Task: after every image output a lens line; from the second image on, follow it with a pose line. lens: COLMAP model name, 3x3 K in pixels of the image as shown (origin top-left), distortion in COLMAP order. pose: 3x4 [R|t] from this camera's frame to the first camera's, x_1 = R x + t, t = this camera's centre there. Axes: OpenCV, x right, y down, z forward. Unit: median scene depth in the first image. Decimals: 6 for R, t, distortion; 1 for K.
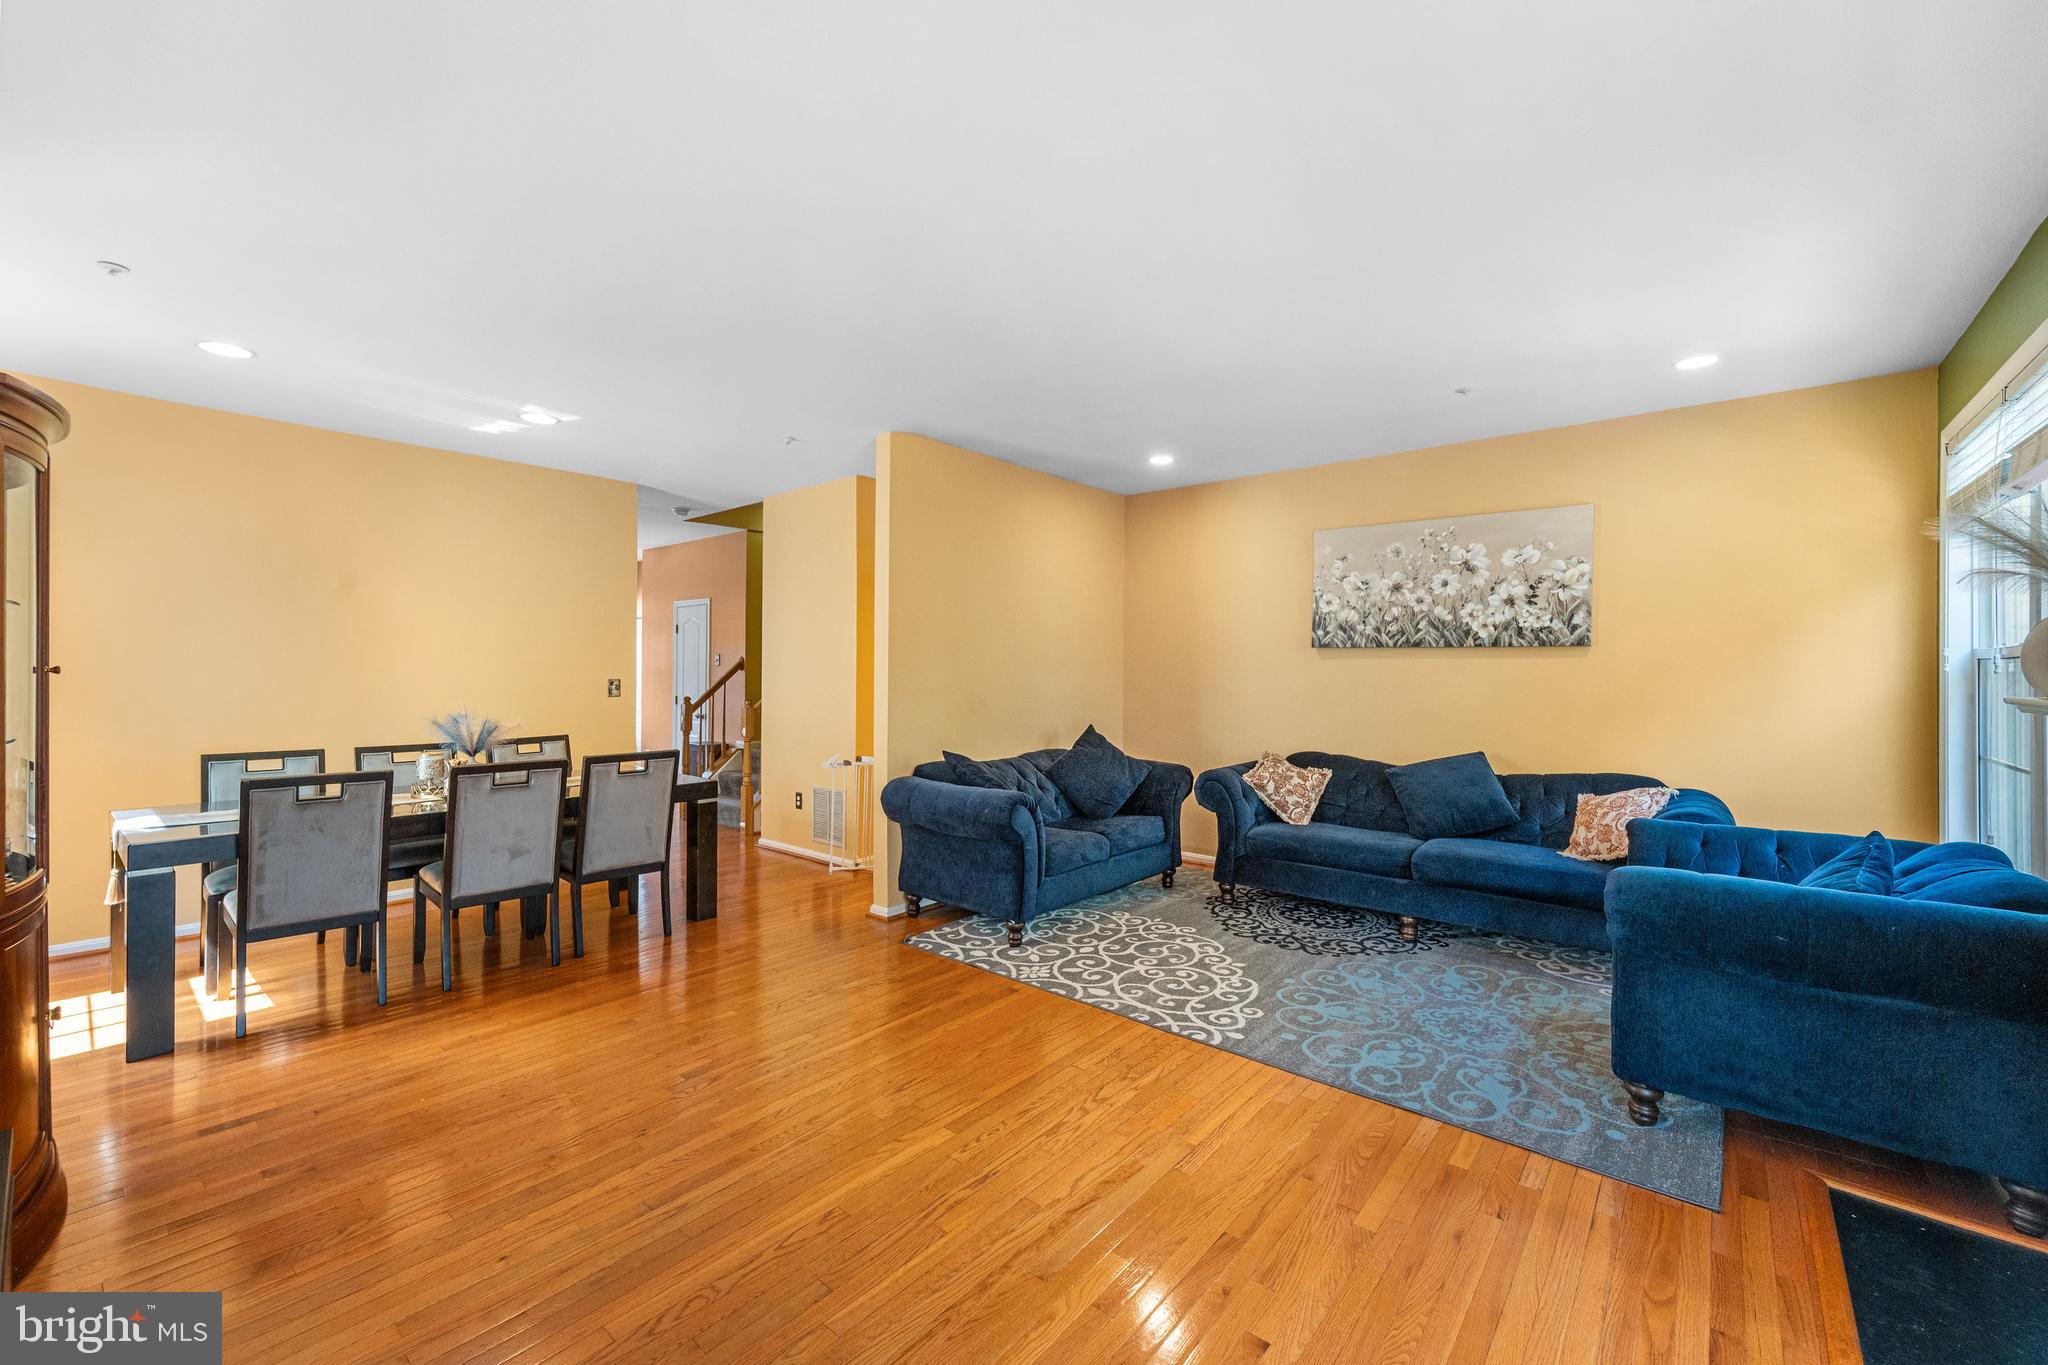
lens RADIAL K [[819.5, 0, 1017.0], [0, 819.5, 671.0], [0, 0, 1]] dist [0.003941, -0.002334]
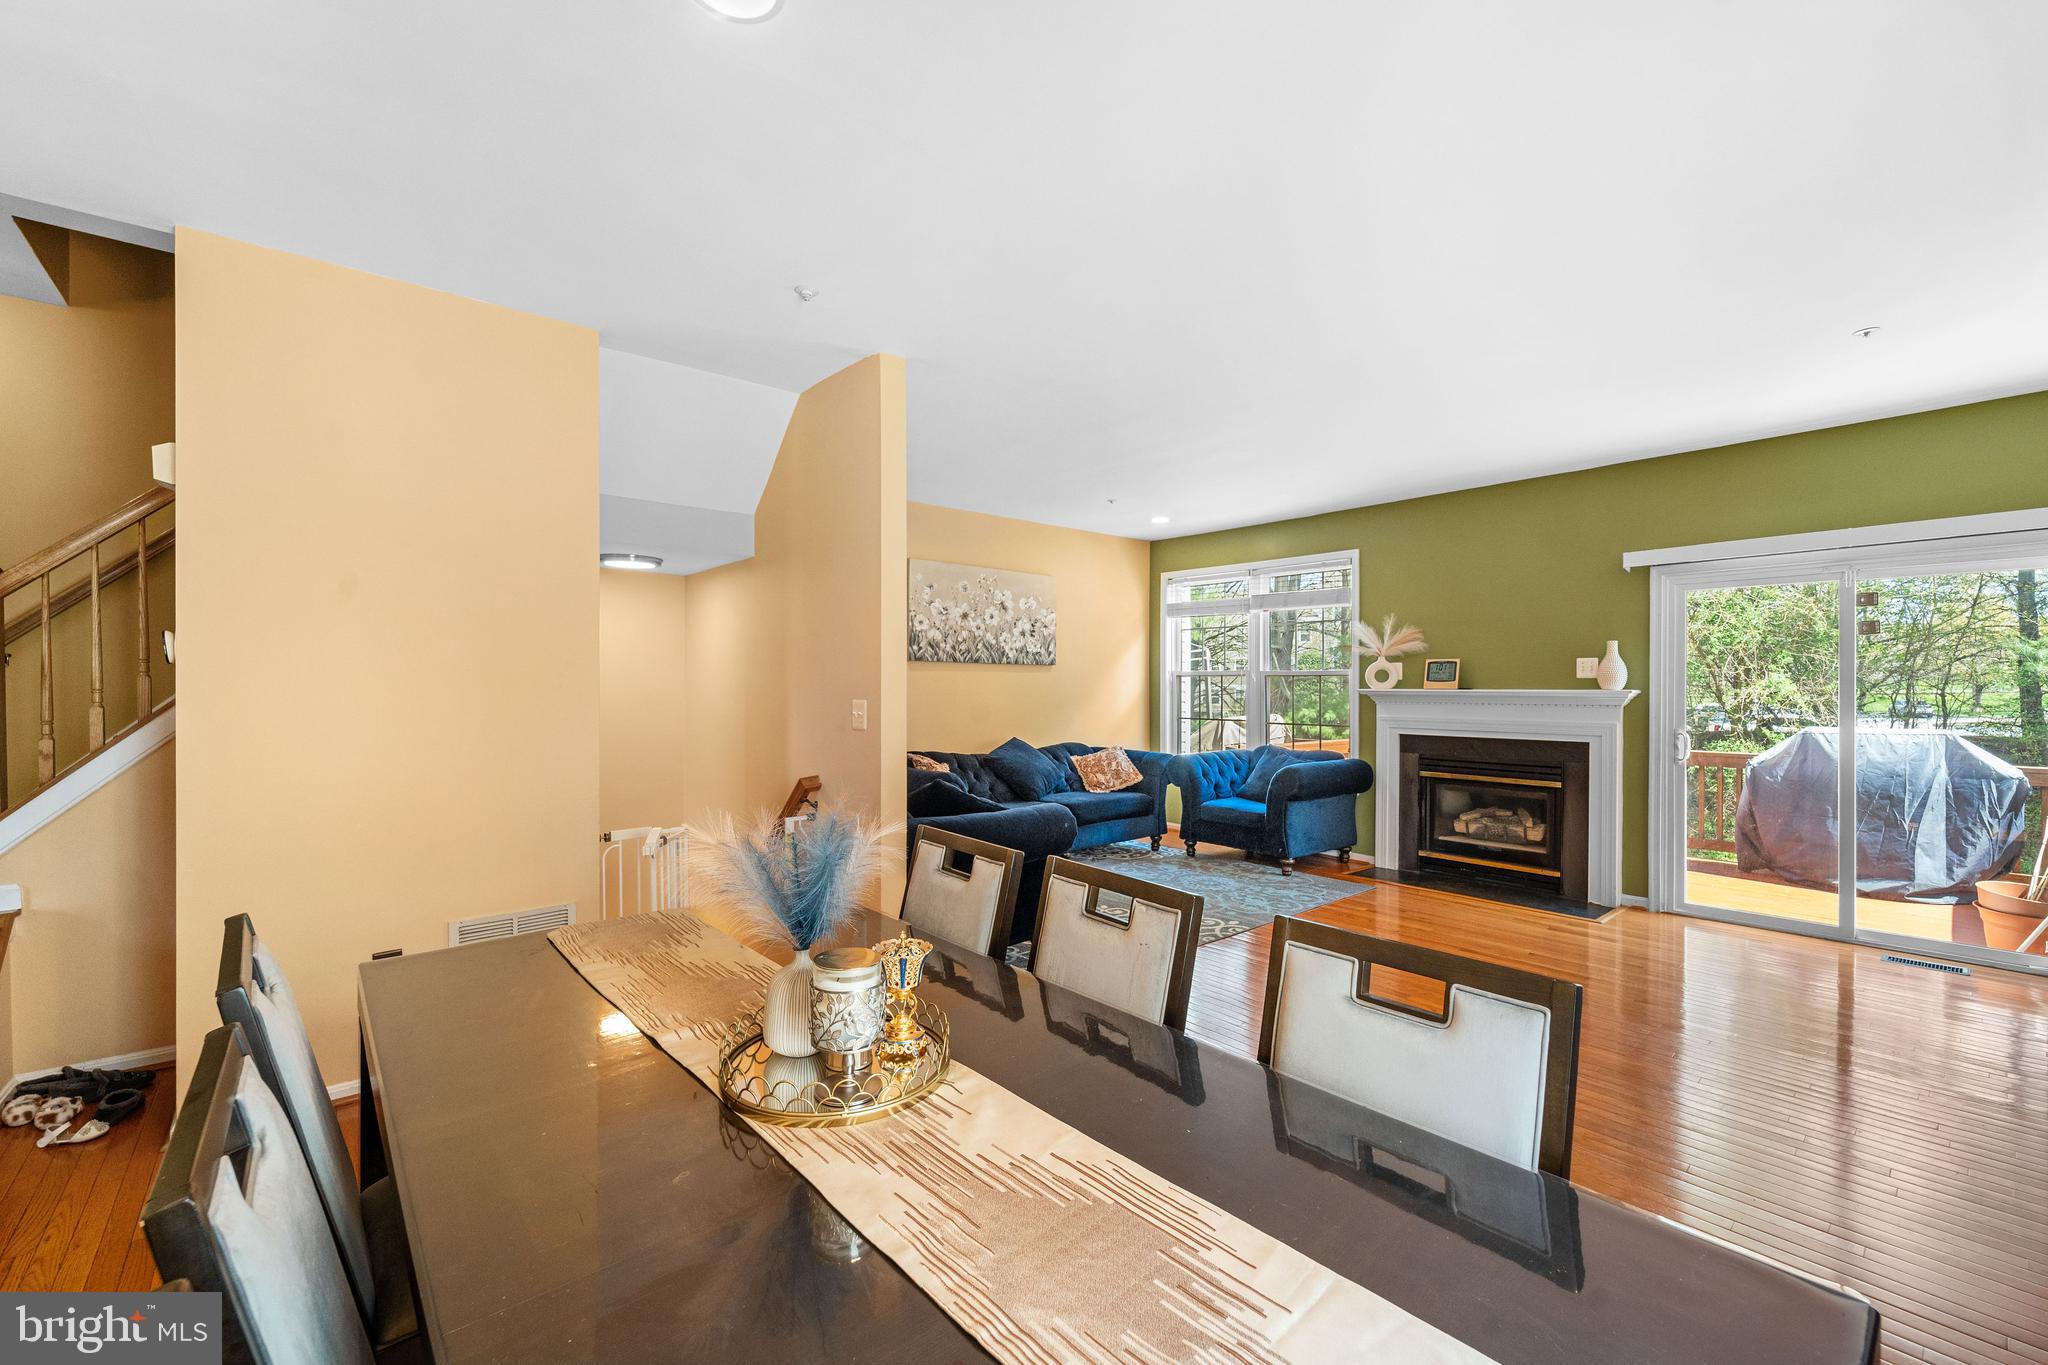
lens RADIAL K [[819.5, 0, 1030.7], [0, 819.5, 687.4], [0, 0, 1]] dist [0.003941, -0.002334]
pose [[0.154908, -0.007611, 0.987900, -0.960655], [-0.000124, 0.999970, 0.007723, 0.000517], [-0.987929, -0.001319, 0.154903, 0.853842]]
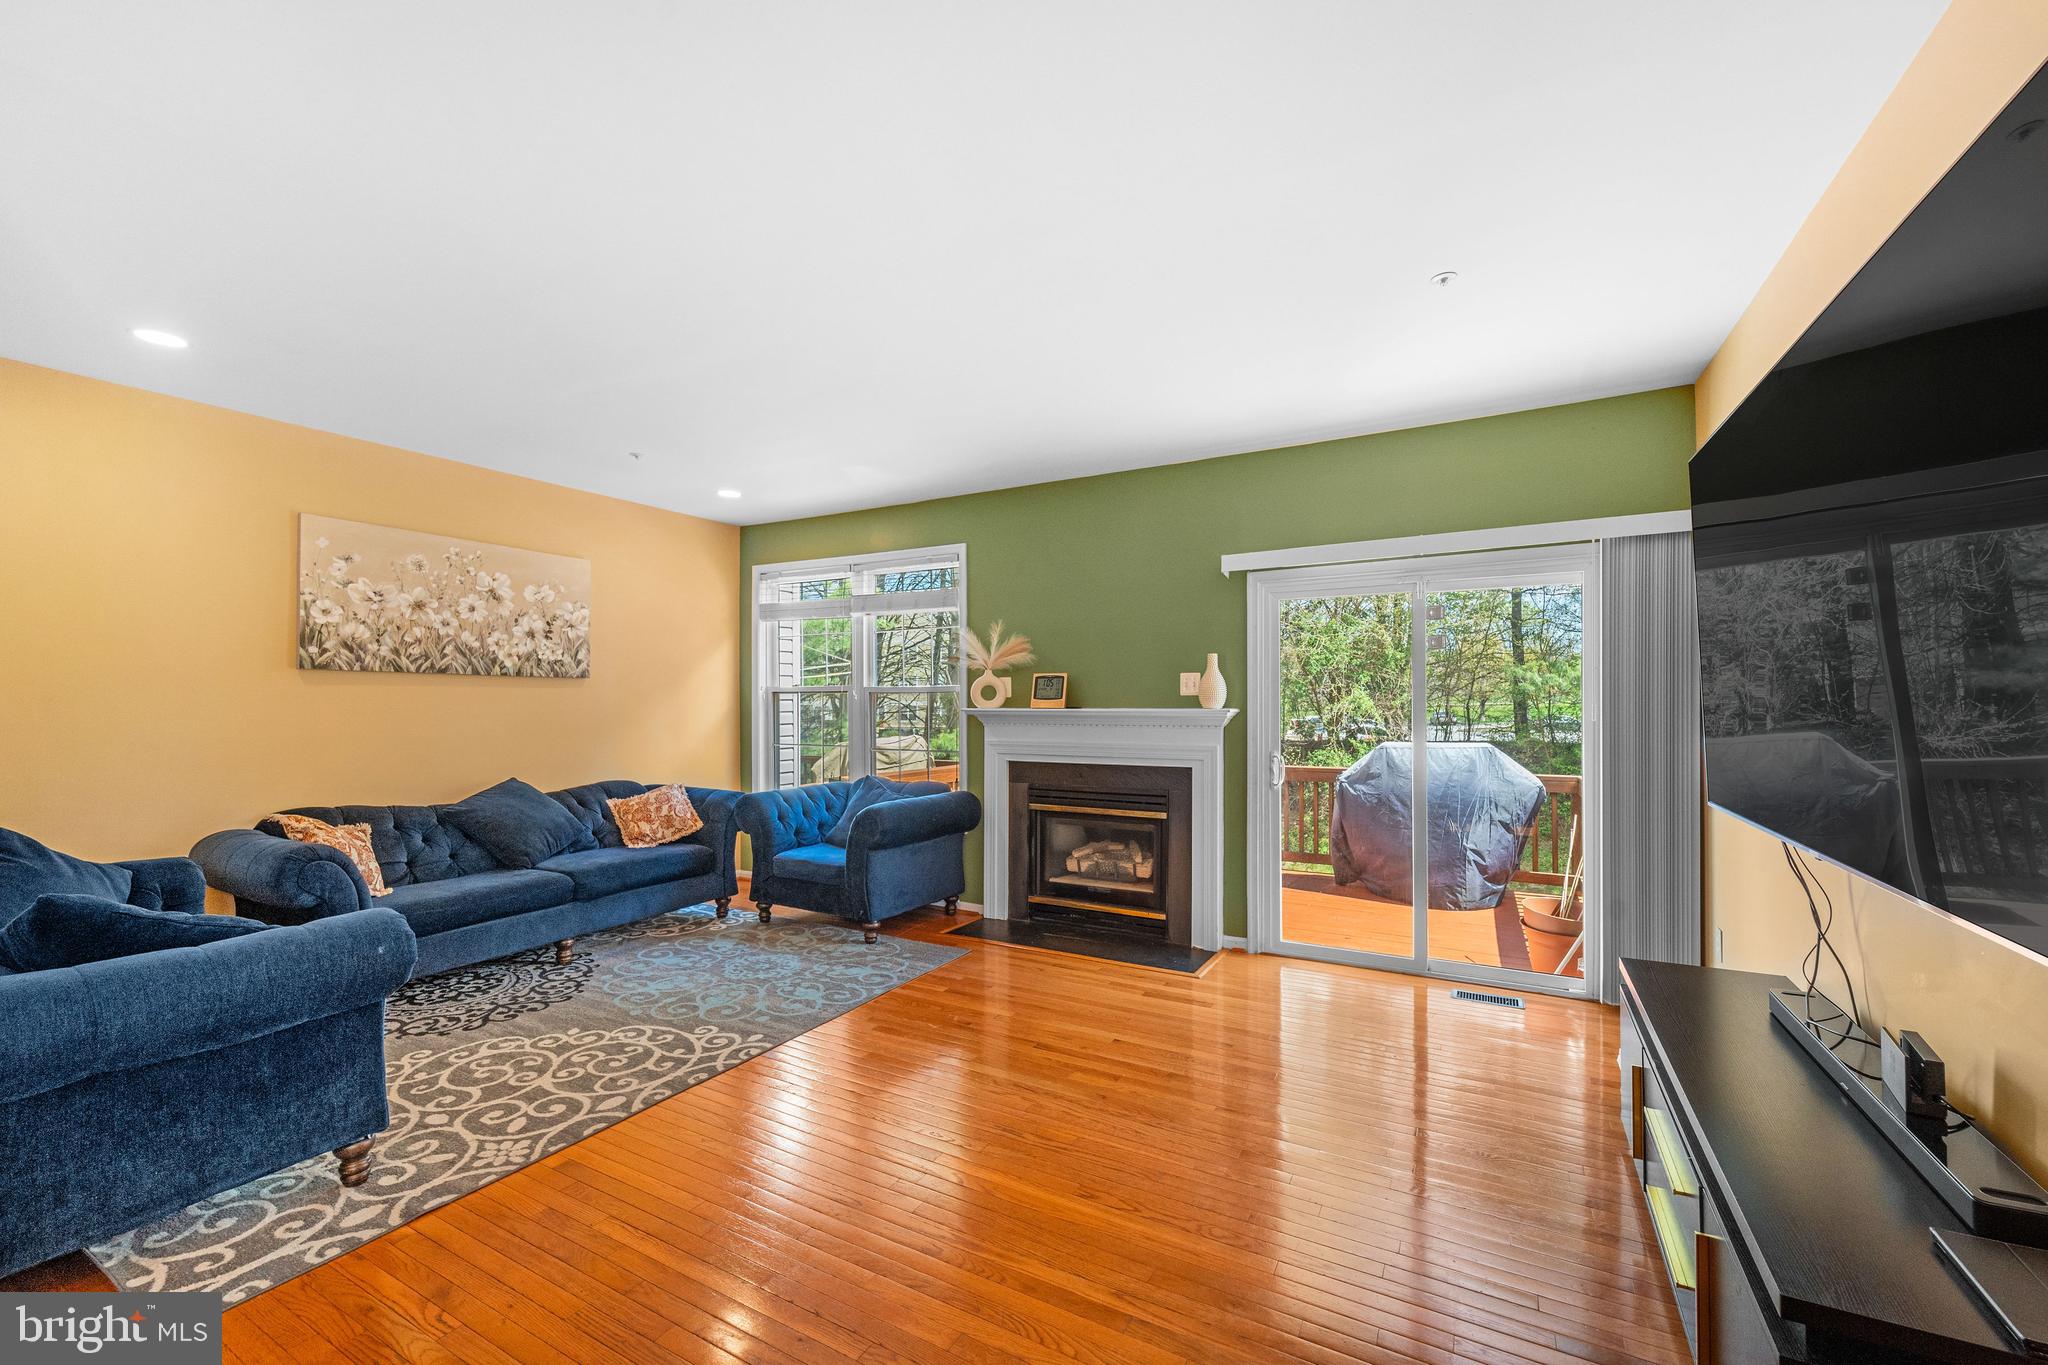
lens RADIAL K [[819.5, 0, 1021.5], [0, 819.5, 698.4], [0, 0, 1]] dist [0.003941, -0.002334]
pose [[-0.190187, -0.001064, 0.981747, -0.646249], [0.001477, 0.999998, 0.001369, -0.002036], [-0.981747, 0.001710, -0.190185, 0.647139]]
